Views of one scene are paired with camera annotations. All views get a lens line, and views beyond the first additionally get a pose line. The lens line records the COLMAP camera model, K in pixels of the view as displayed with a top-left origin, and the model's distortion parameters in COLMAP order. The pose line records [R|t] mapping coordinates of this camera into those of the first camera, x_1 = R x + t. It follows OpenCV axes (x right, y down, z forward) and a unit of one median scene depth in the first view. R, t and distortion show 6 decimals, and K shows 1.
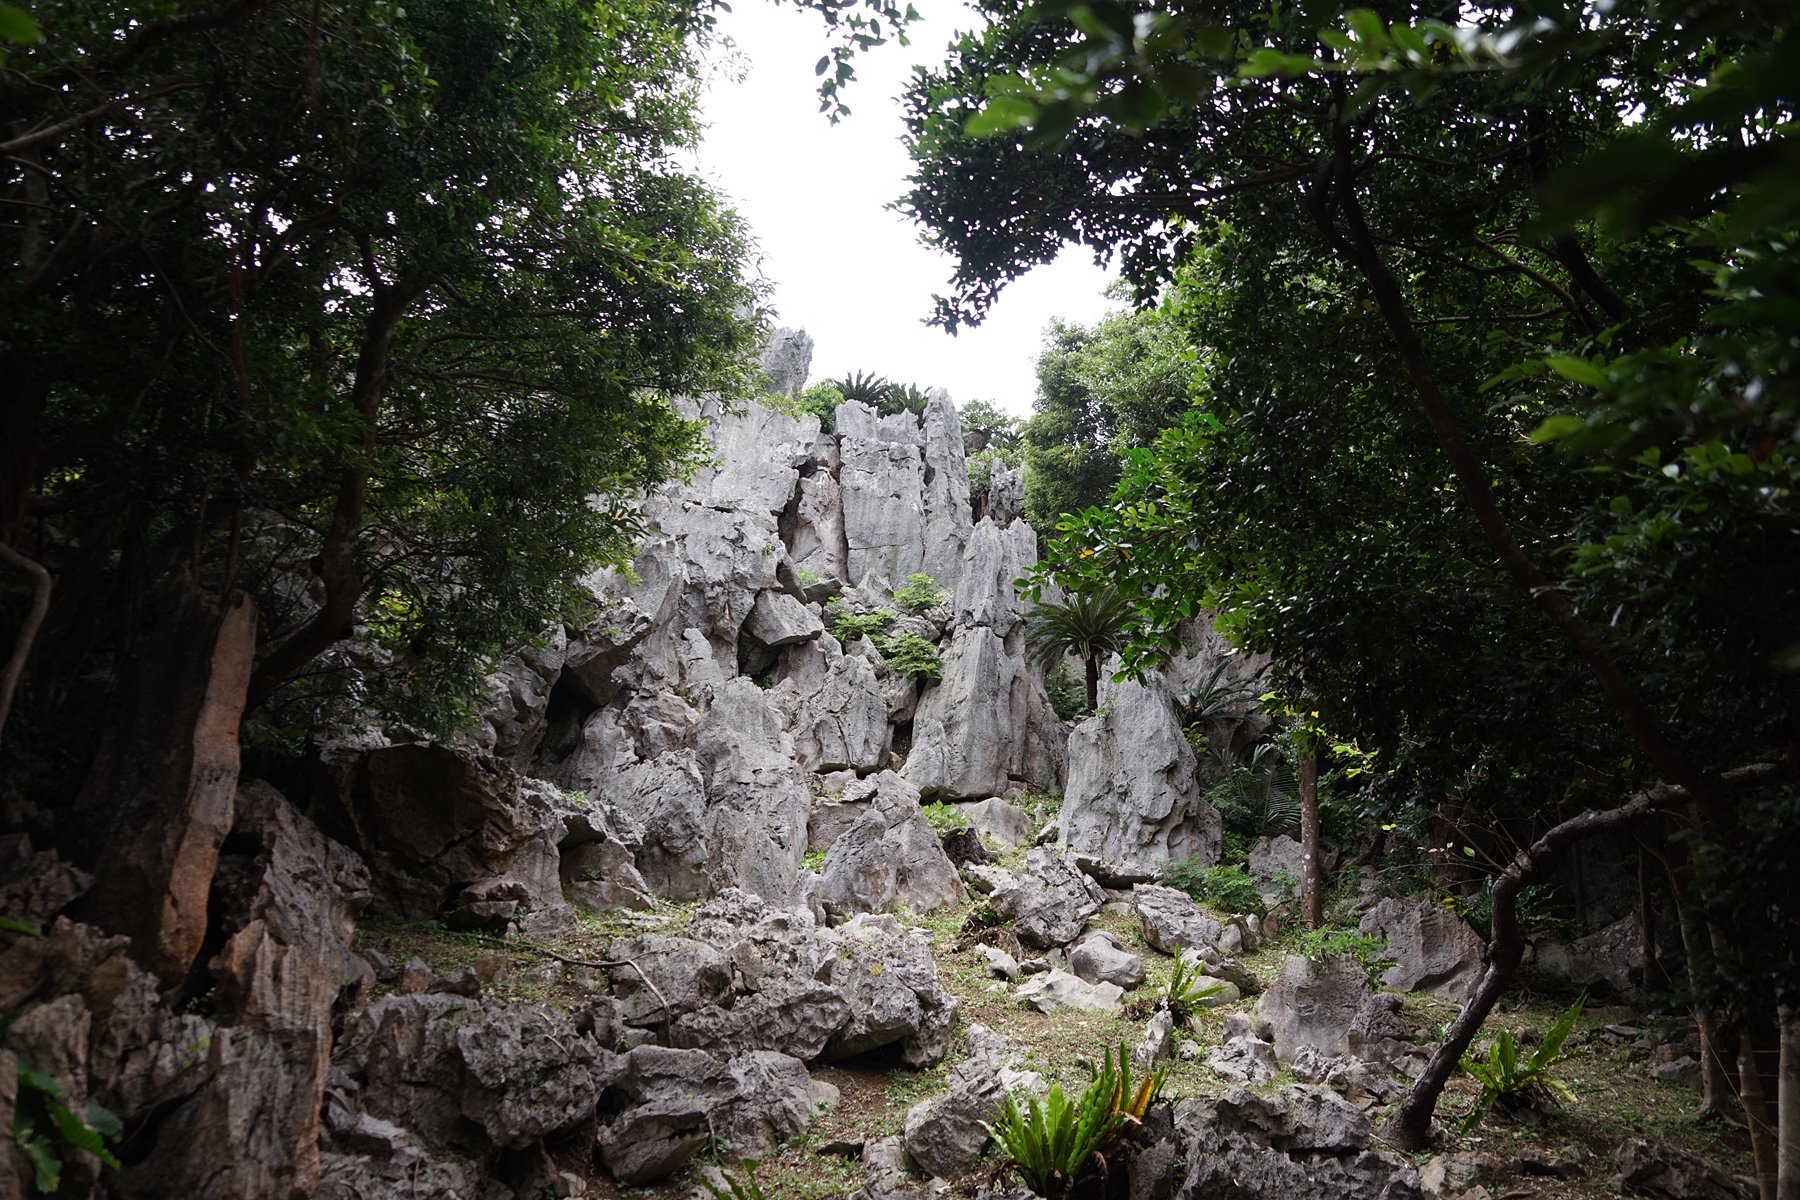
lens RADIAL K [[1473.2, 0, 900.7], [0, 1473.2, 600.8], [0, 0, 1]] dist [0.006983, 0.014605]
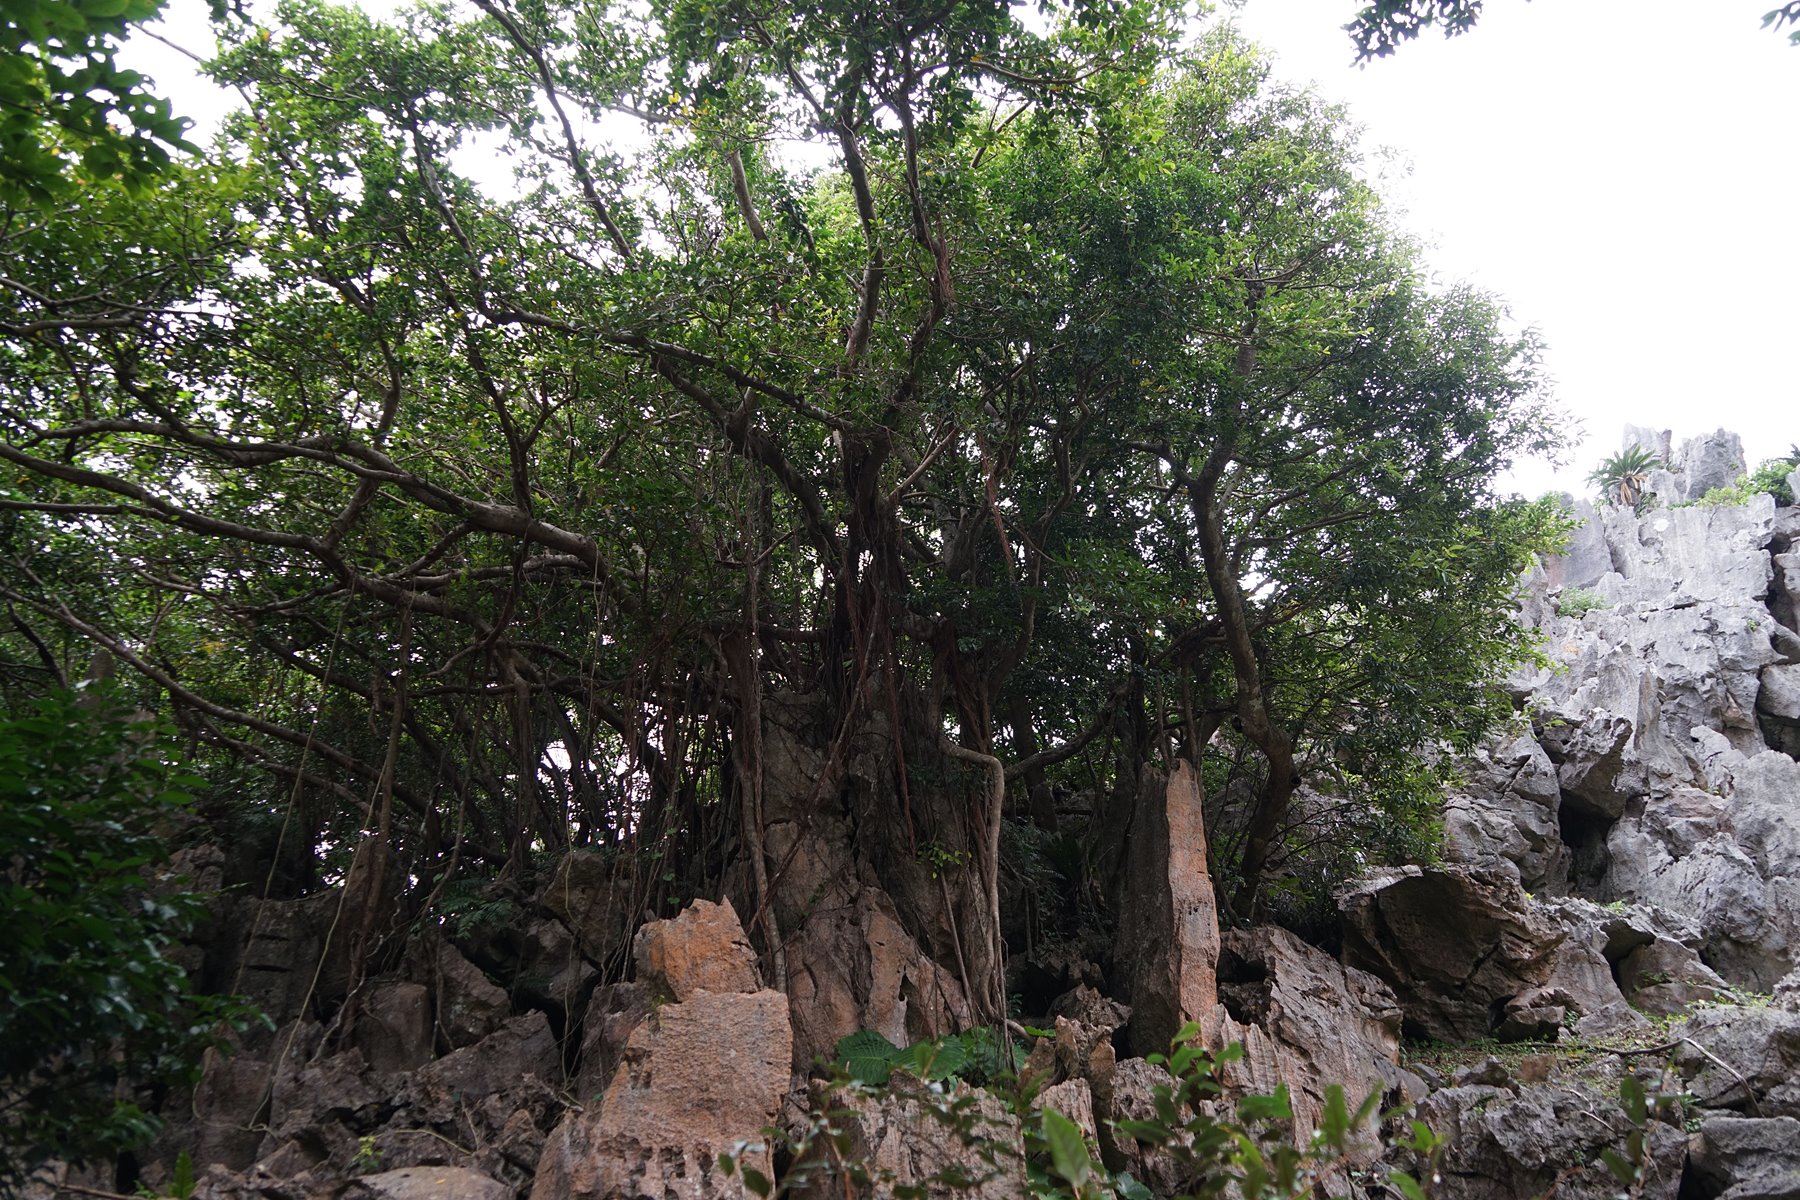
lens RADIAL K [[1184.8, 0, 903.7], [0, 1184.8, 599.9], [0, 0, 1]] dist [-0.038351, 0.022055]
pose [[0.669951, -0.383732, -0.635543, 0.045921], [0.237389, 0.921842, -0.306354, 0.076578], [0.703429, 0.054371, 0.708683, 0.093351]]
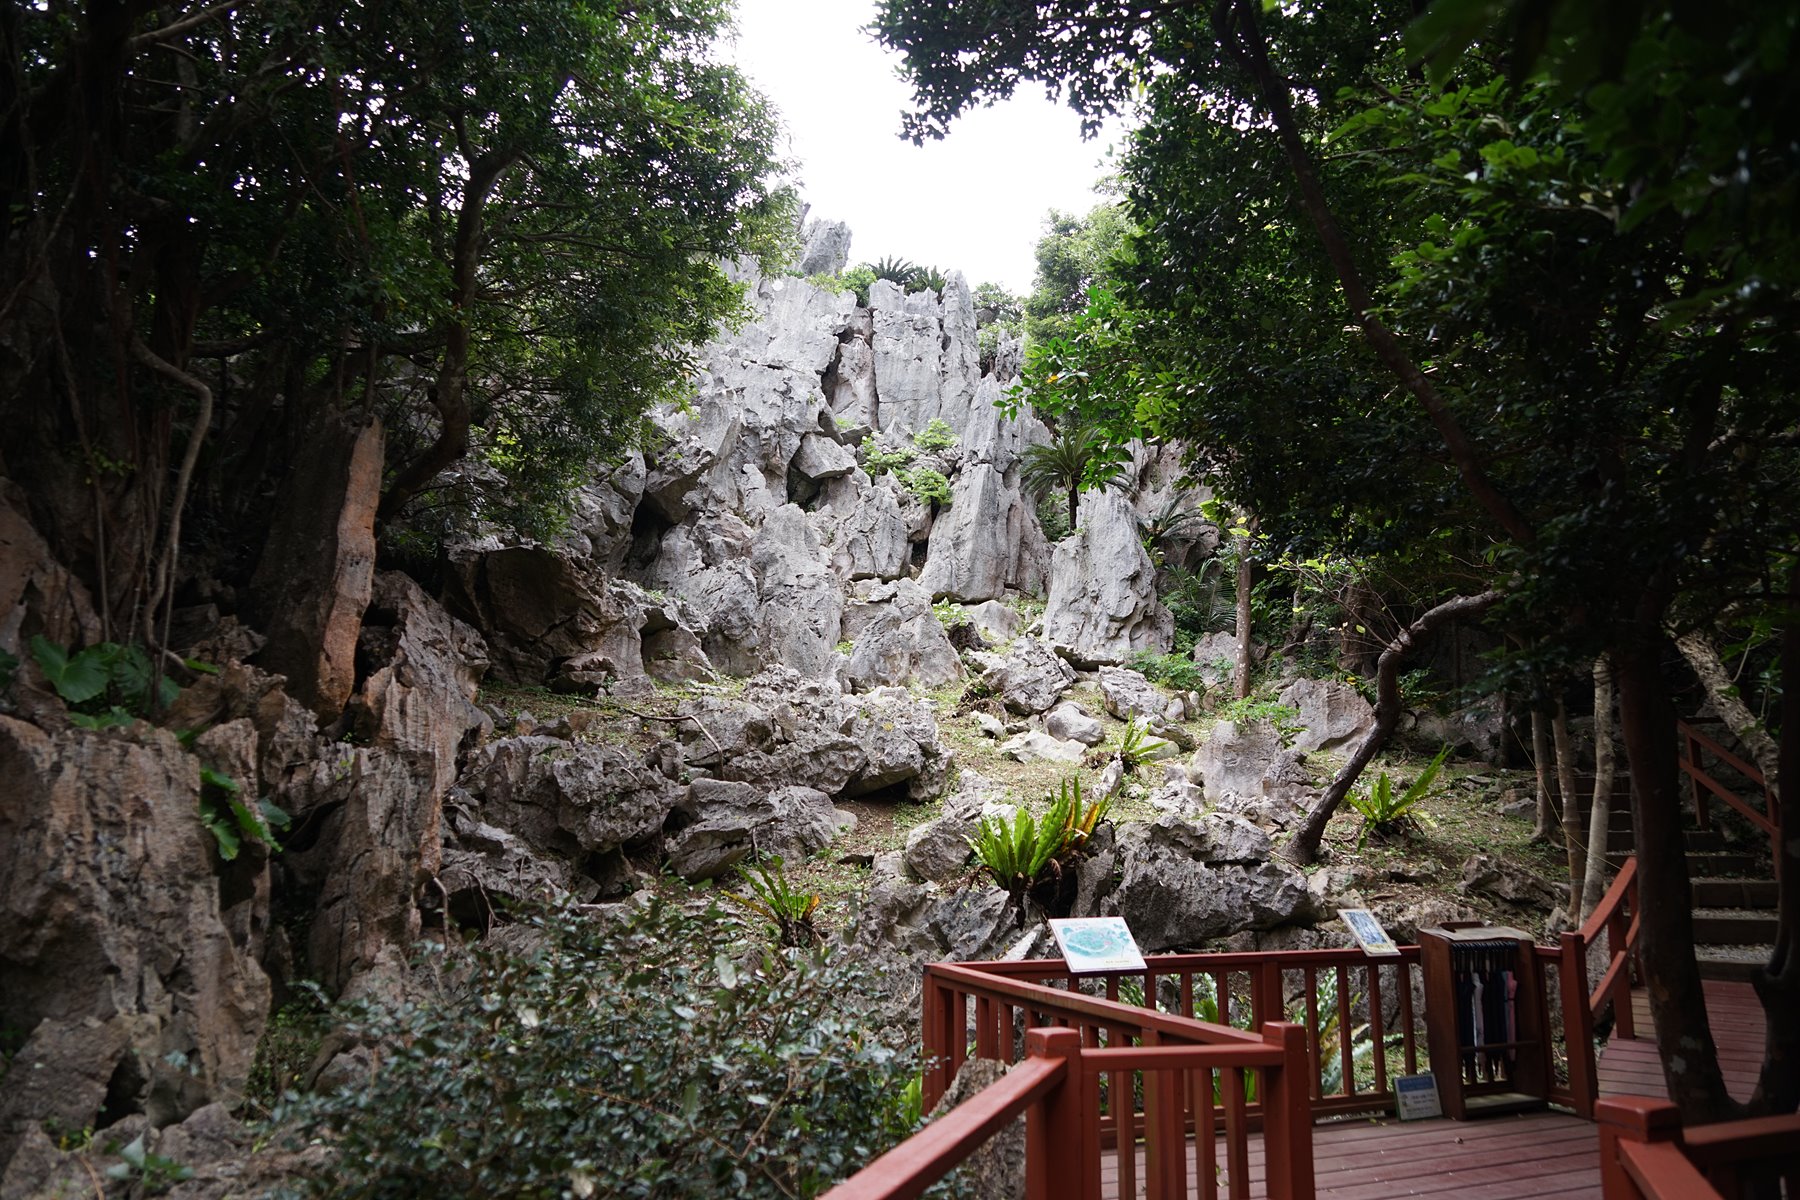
lens RADIAL K [[1184.8, 0, 902.2], [0, 1184.8, 596.2], [0, 0, 1]] dist [-0.038351, 0.022055]
pose [[0.999677, 0.007831, -0.024187, 0.015576], [-0.004968, 0.993207, 0.116256, 0.018263], [0.024933, -0.116098, 0.992925, 0.008122]]
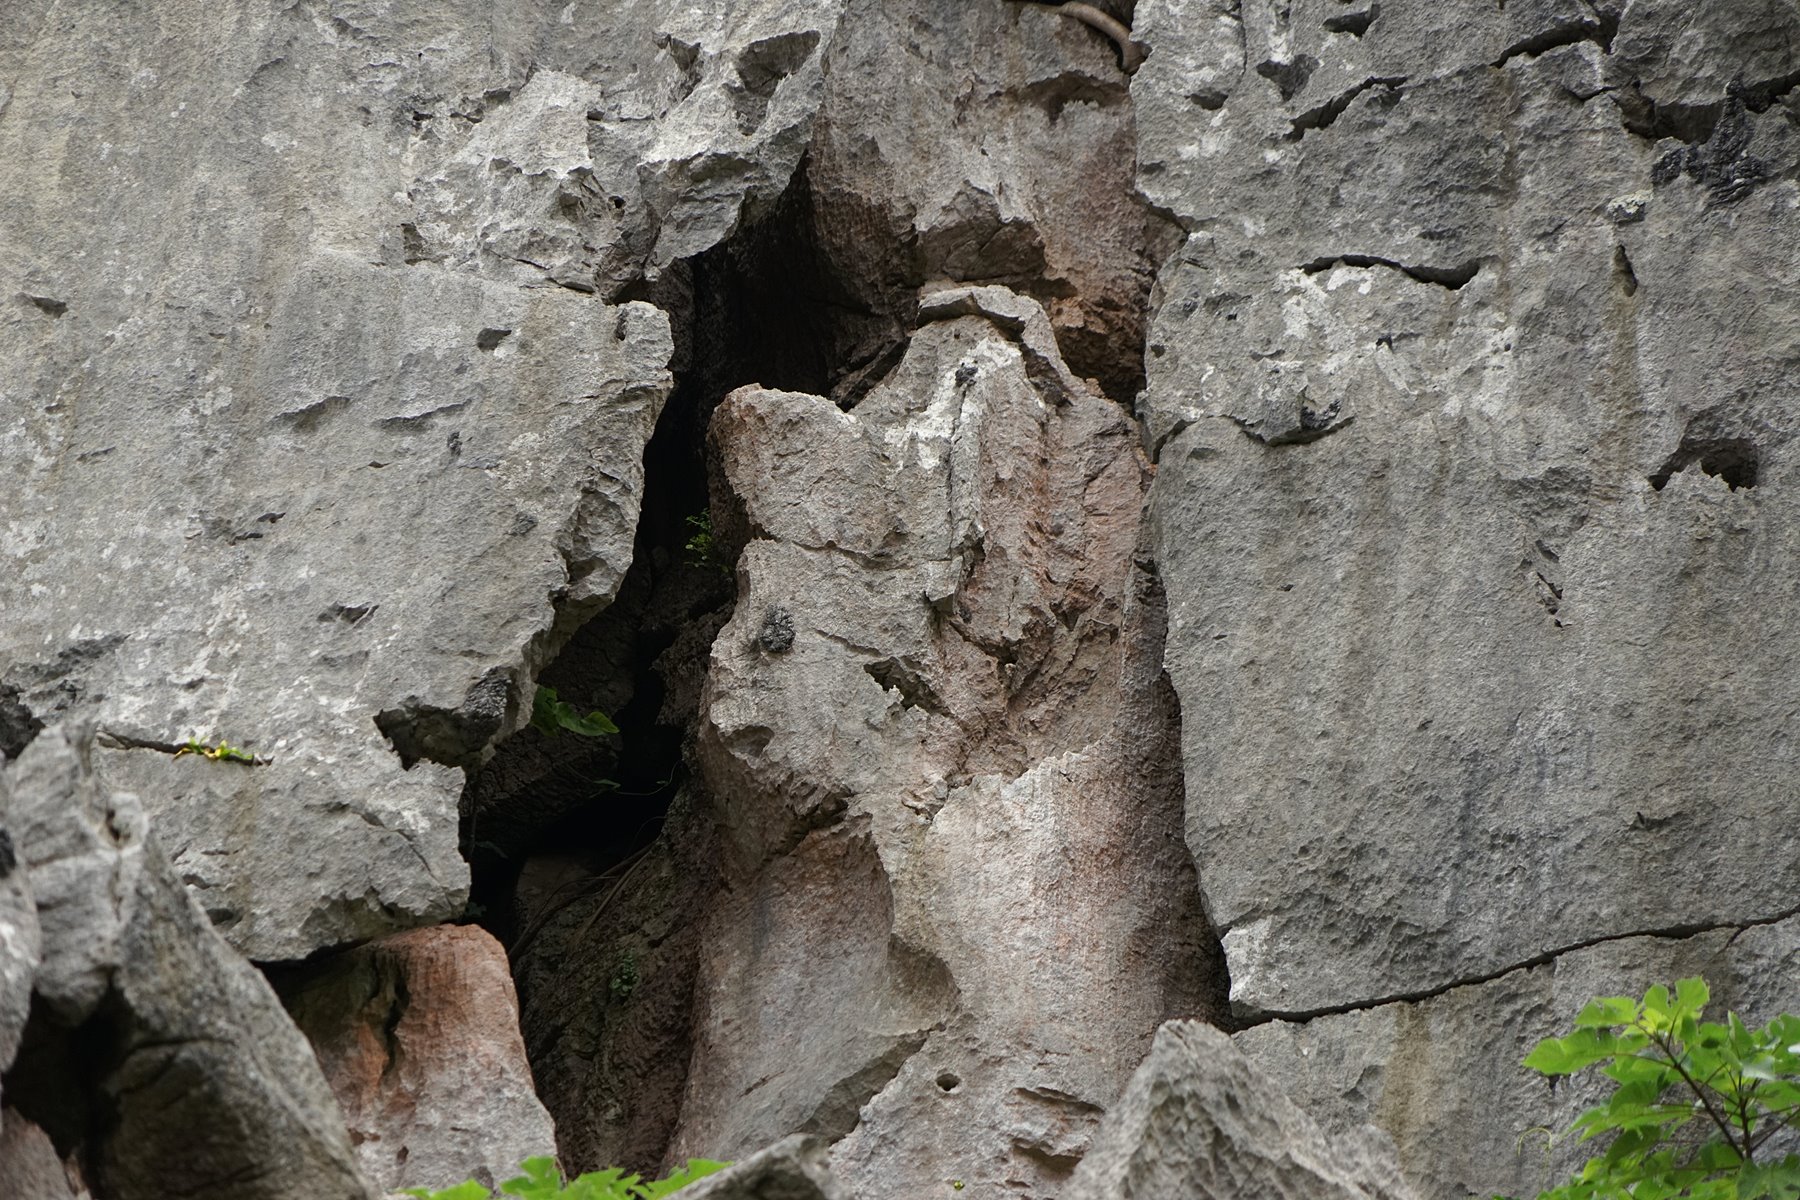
lens RADIAL K [[12425.7, 0, 882.5], [0, 12425.7, 610.6], [0, 0, 1]] dist [0.391665, 0.000000]
pose [[0.970451, -0.128555, -0.204201, 0.200649], [0.093018, 0.980164, -0.175003, 0.140936], [0.222648, 0.150837, 0.963159, 0.352442]]
